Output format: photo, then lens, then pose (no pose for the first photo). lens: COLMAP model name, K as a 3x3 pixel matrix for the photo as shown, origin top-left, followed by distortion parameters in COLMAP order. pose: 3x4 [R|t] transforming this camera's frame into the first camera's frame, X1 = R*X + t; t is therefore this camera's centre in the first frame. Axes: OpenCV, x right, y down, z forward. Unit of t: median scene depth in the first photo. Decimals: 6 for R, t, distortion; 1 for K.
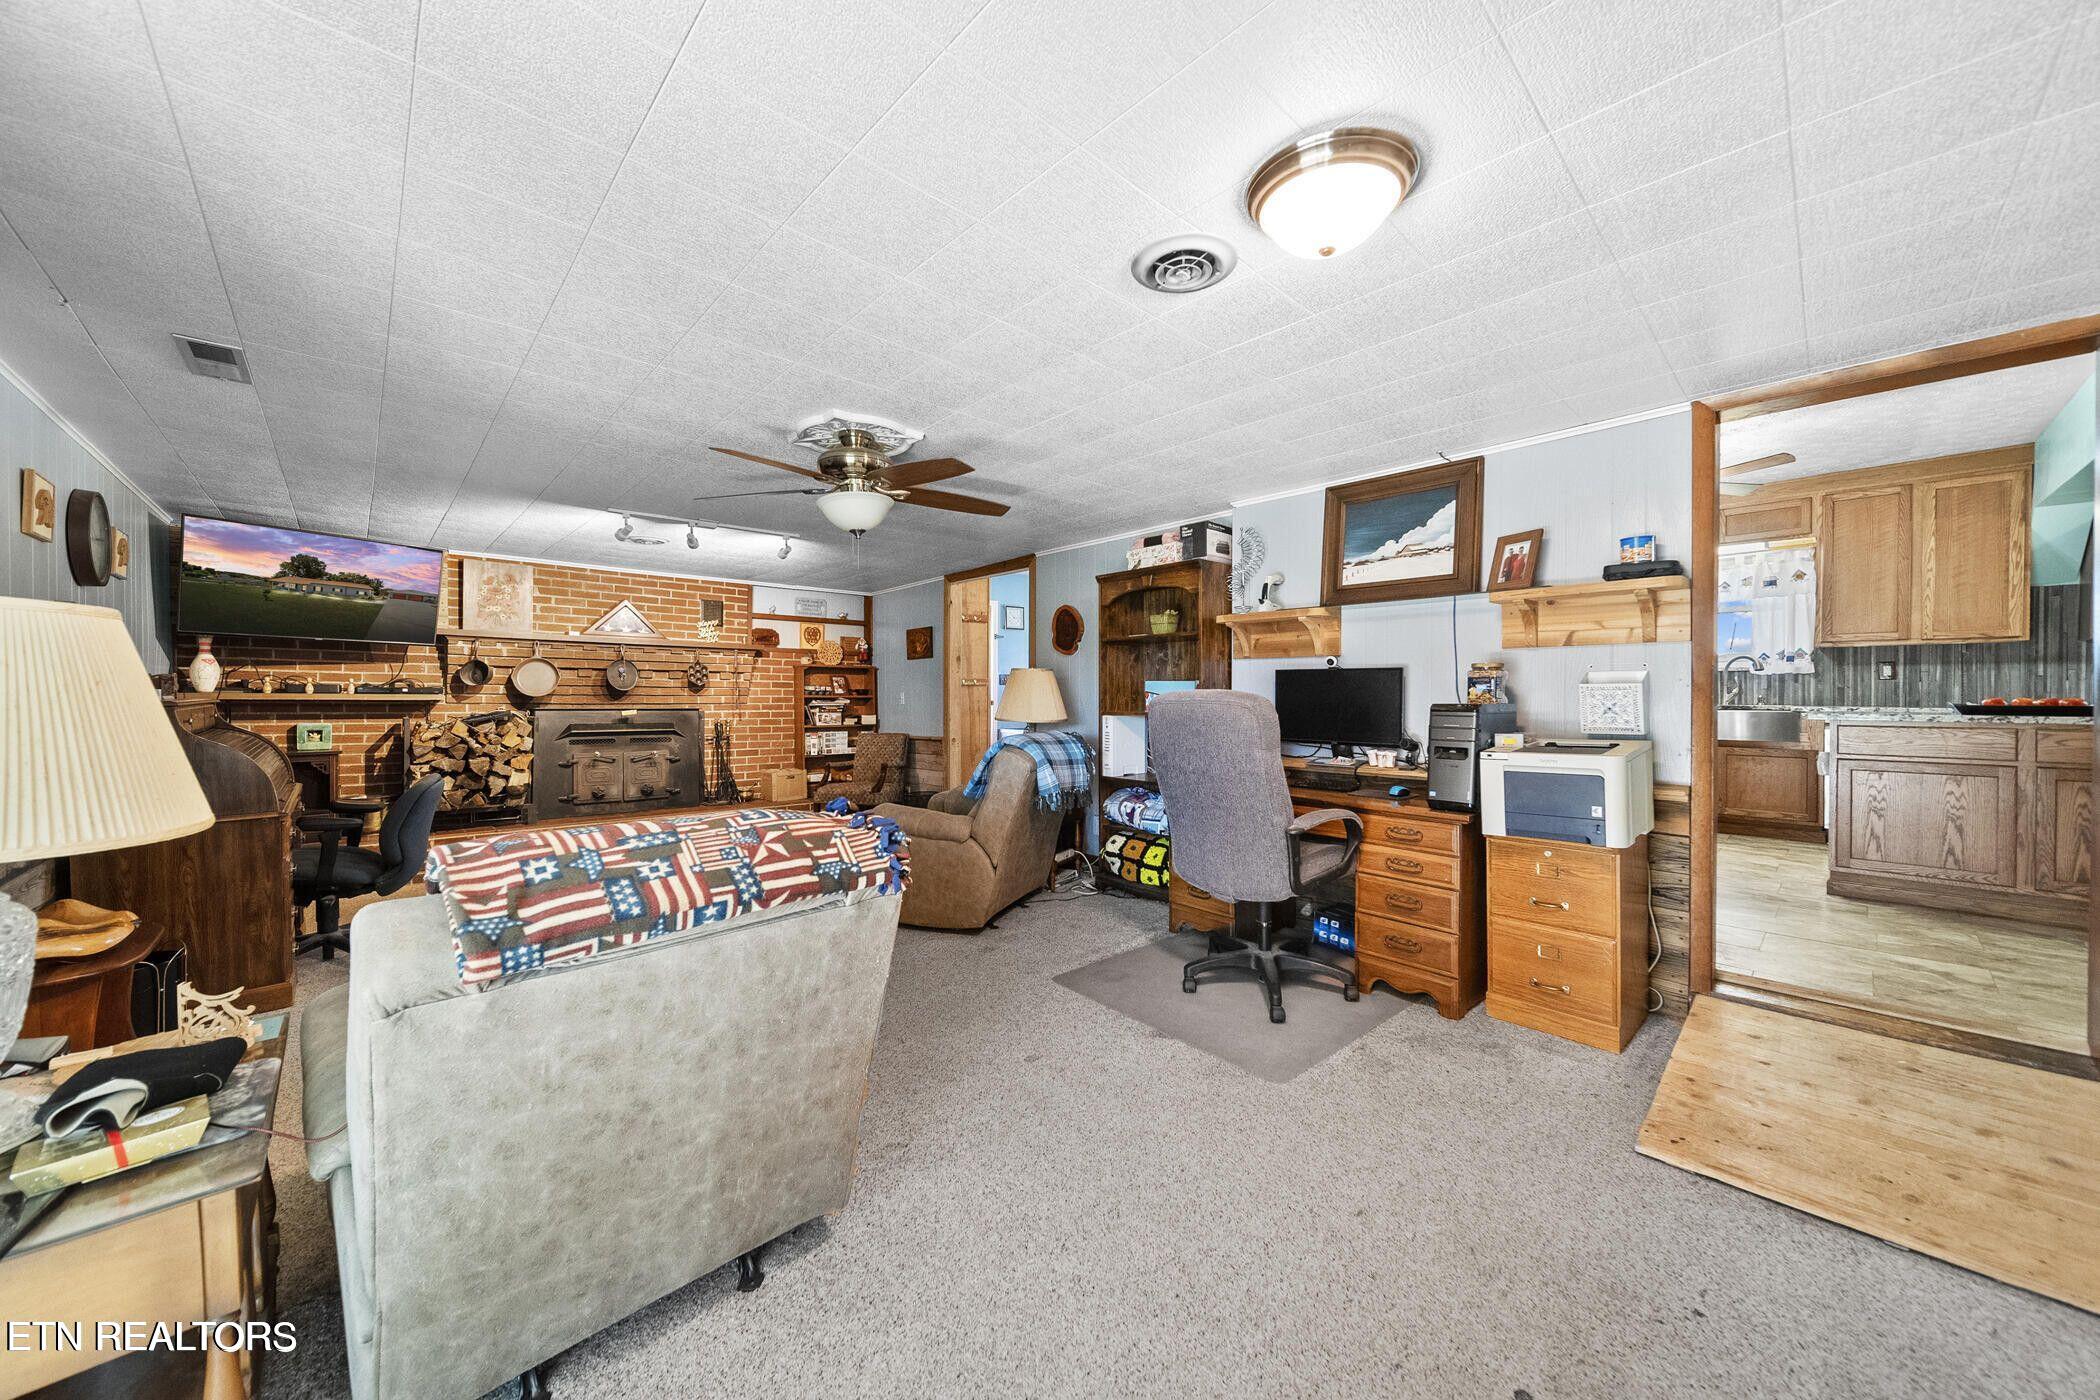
lens RADIAL K [[742.2, 0, 1067.3], [0, 742.2, 695.1], [0, 0, 1]] dist [-0.001186, 0.000226]
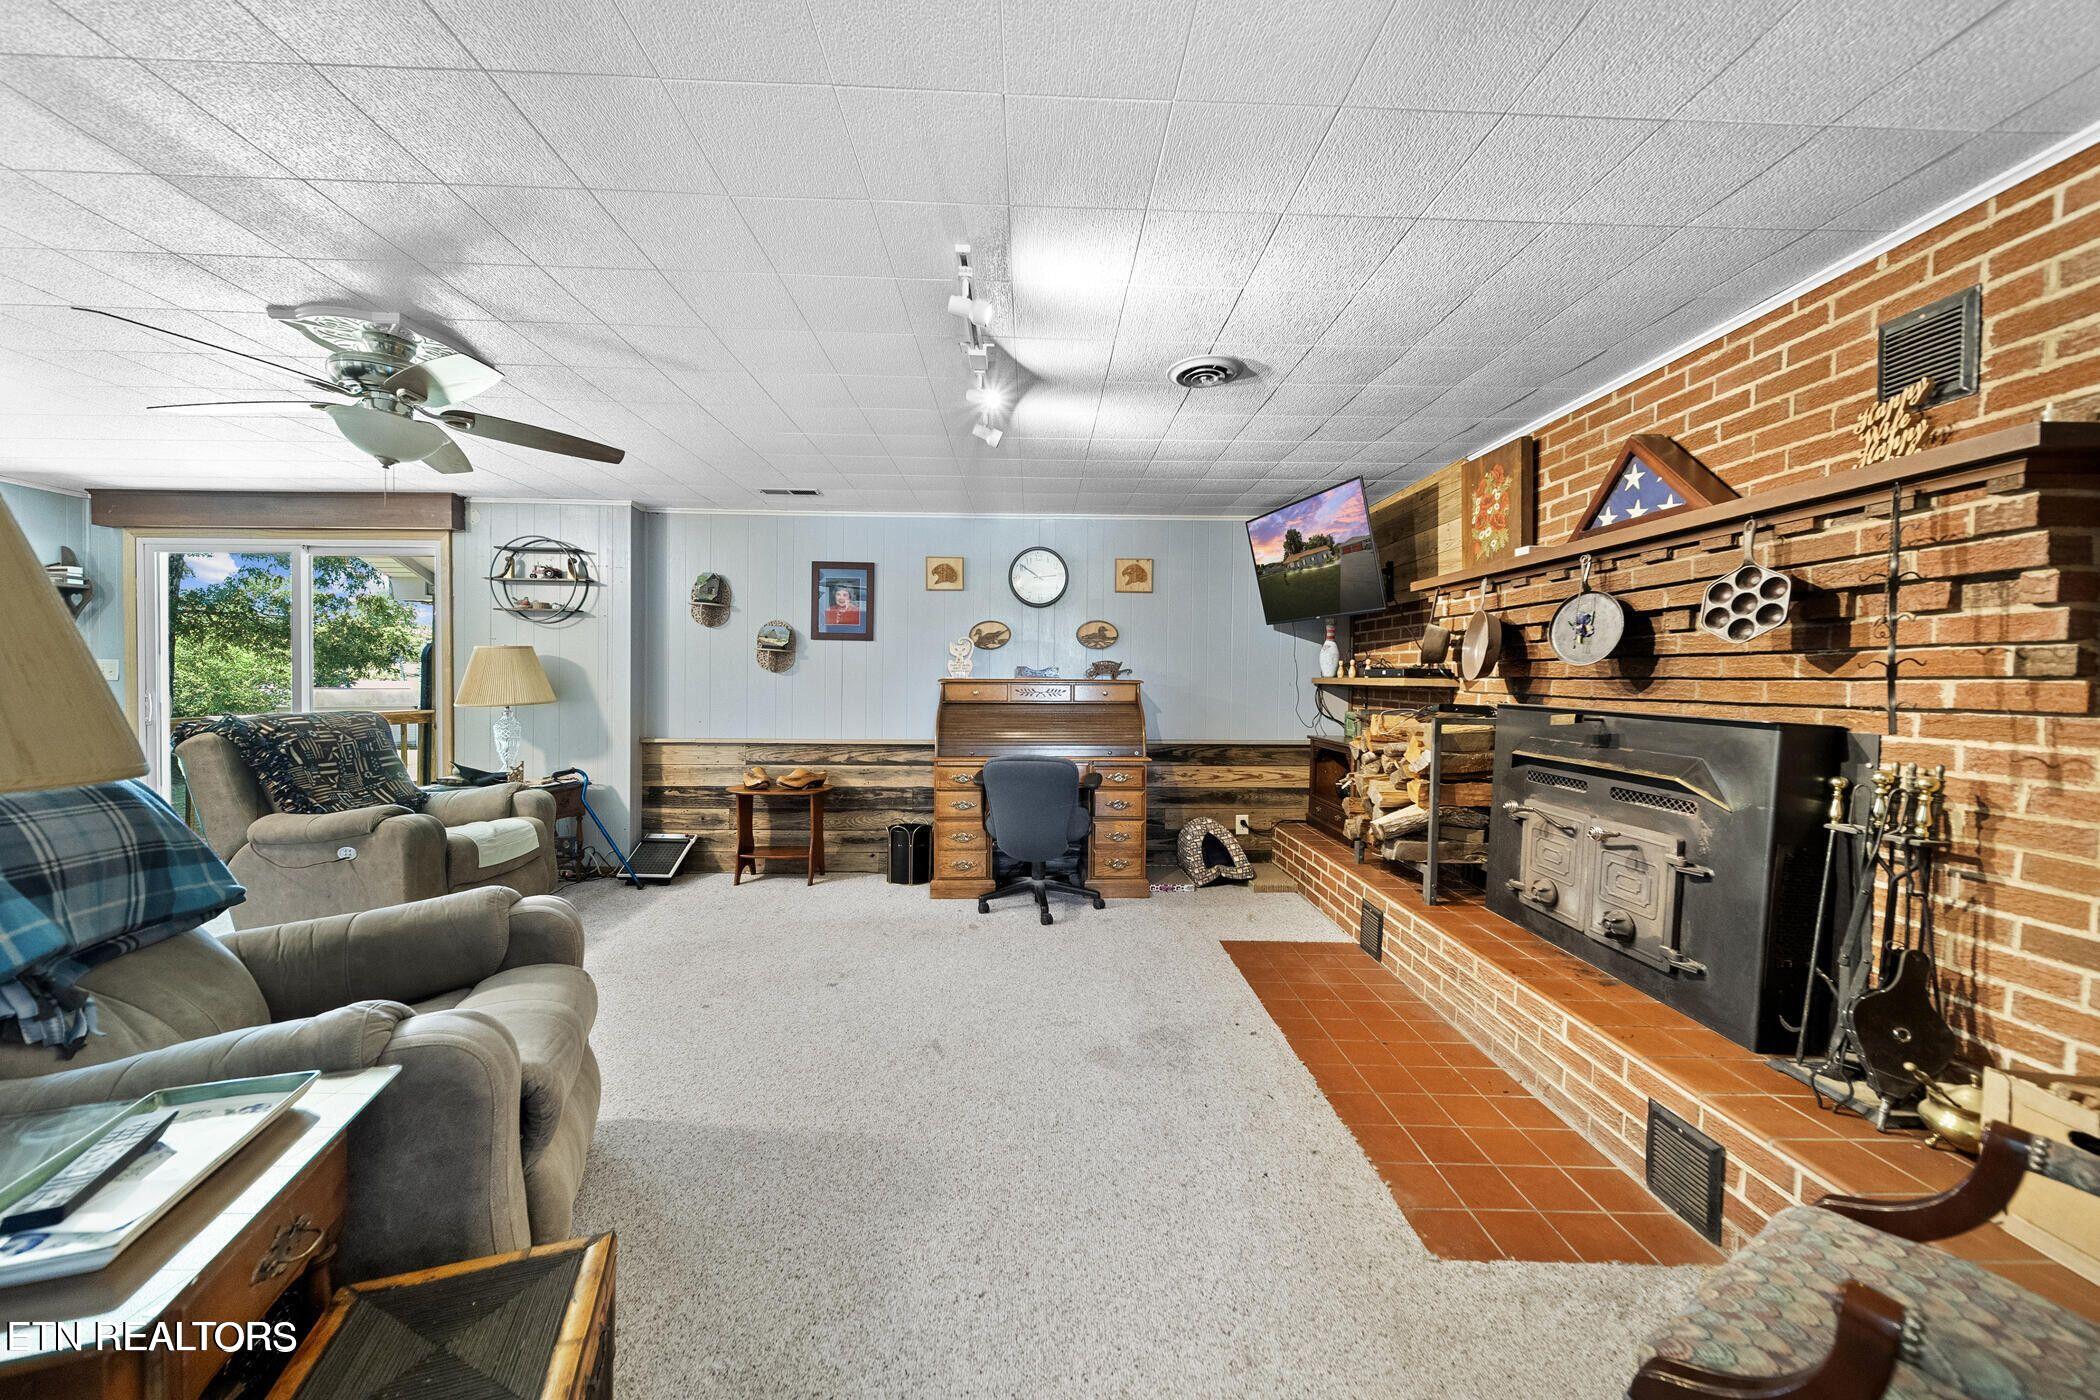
lens RADIAL K [[742.2, 0, 1040.4], [0, 742.2, 688.0], [0, 0, 1]] dist [-0.001186, 0.000226]
pose [[-0.689905, 0.000163, -0.723900, -0.105086], [-0.010855, 0.999885, 0.010571, 0.004979], [0.723819, 0.015151, -0.689824, 1.195318]]
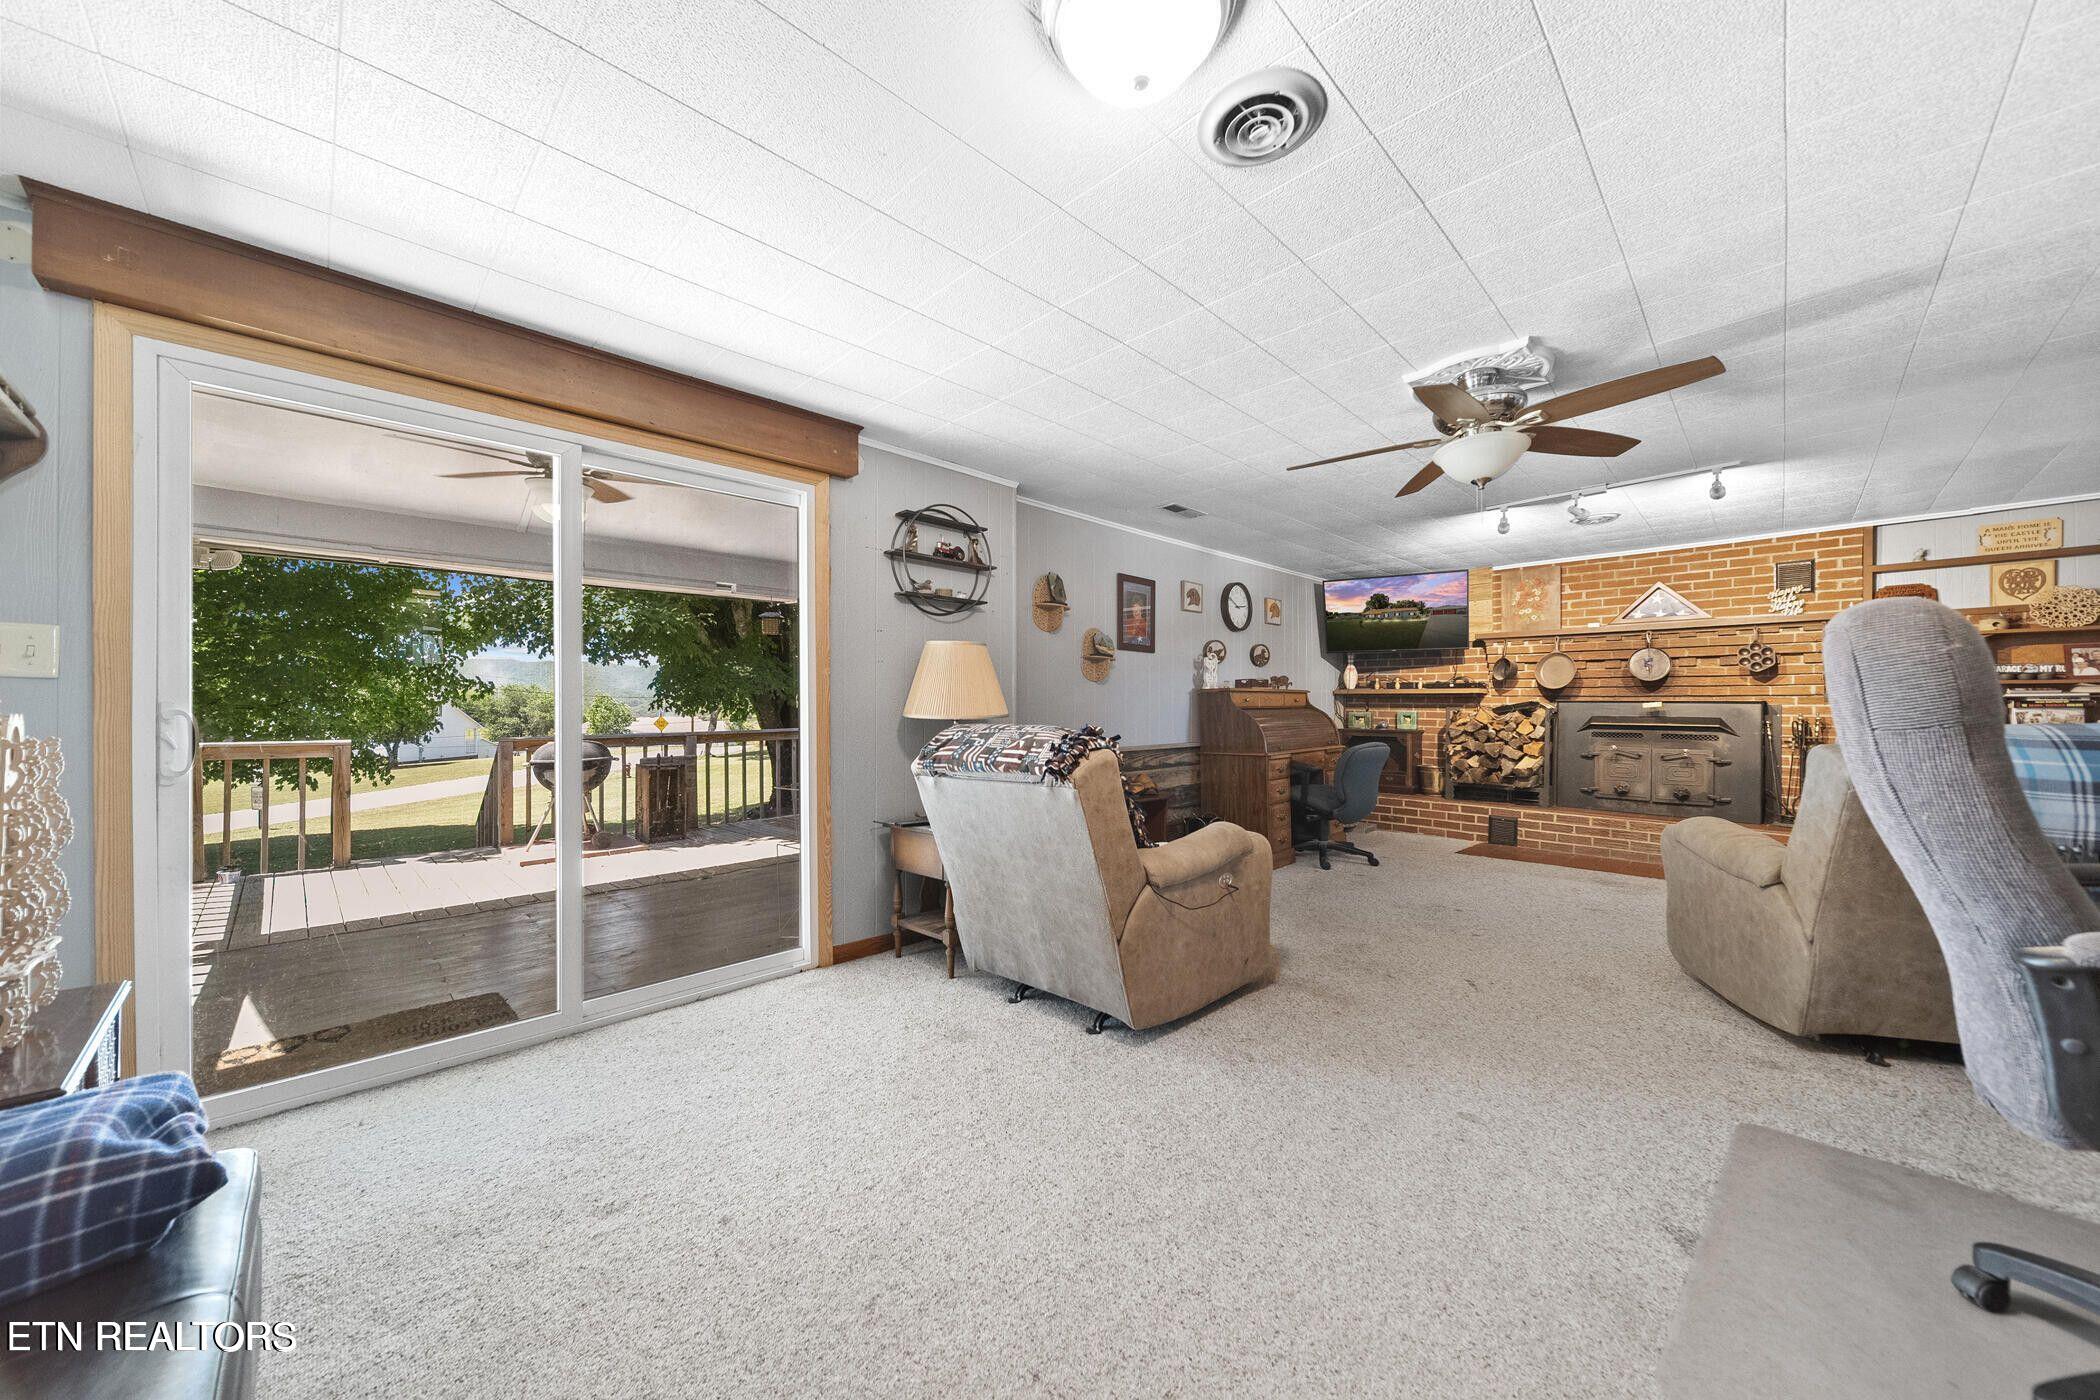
lens RADIAL K [[742.2, 0, 1034.5], [0, 742.2, 702.2], [0, 0, 1]] dist [-0.001186, 0.000226]
pose [[0.002744, -0.008476, -0.999960, 0.354133], [-0.000960, 0.999964, -0.008478, 0.031958], [0.999996, 0.000983, 0.002736, 0.266099]]
